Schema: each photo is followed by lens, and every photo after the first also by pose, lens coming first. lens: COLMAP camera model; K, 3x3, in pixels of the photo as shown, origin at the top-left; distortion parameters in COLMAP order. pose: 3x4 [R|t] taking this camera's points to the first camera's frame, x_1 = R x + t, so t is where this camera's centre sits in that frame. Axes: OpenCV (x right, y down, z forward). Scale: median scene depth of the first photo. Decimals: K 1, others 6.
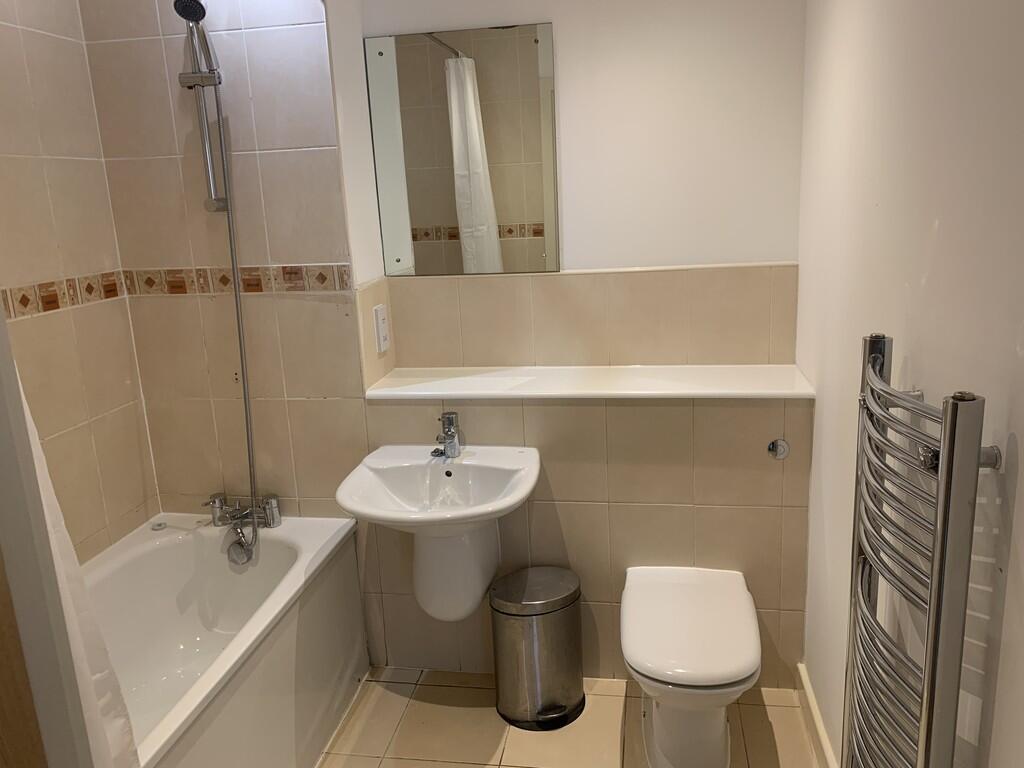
lens RADIAL K [[789.1, 0, 515.8], [0, 789.1, 383.5], [0, 0, 1]] dist [-0.057938, 0.004098]
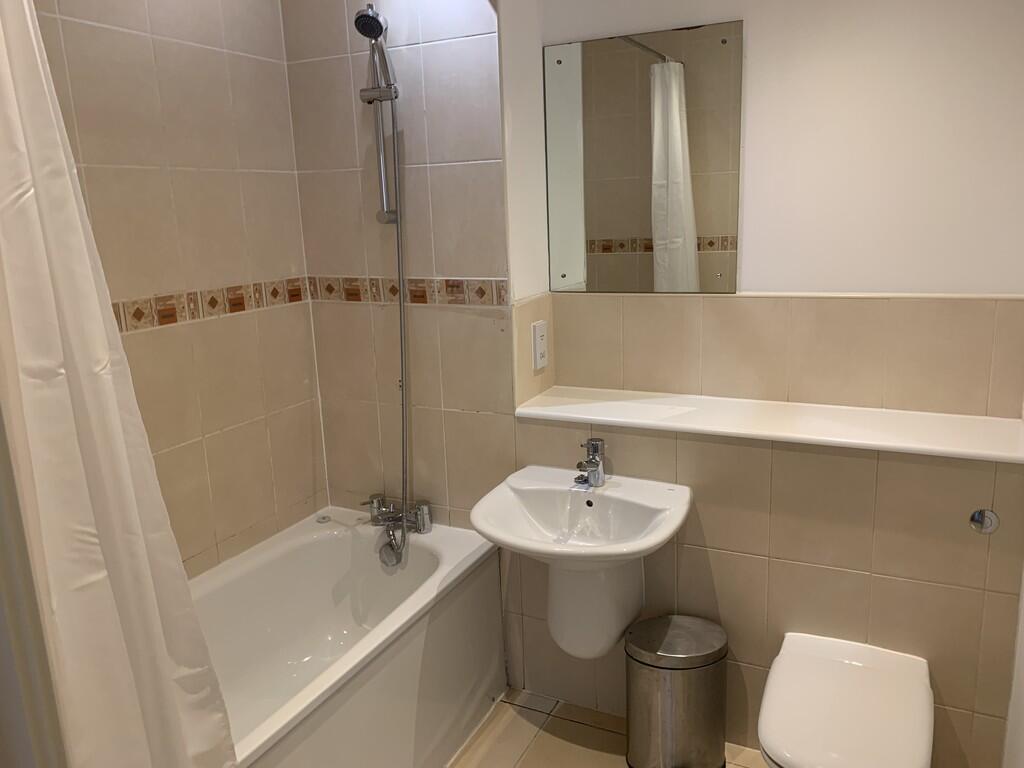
lens RADIAL K [[770.4, 0, 510.8], [0, 770.4, 378.7], [0, 0, 1]] dist [0.001143, -0.059645]
pose [[0.949110, 0.070721, -0.306902, 0.094386], [-0.072288, 0.997364, 0.006273, -0.032783], [0.306537, 0.016232, 0.951720, 0.081144]]
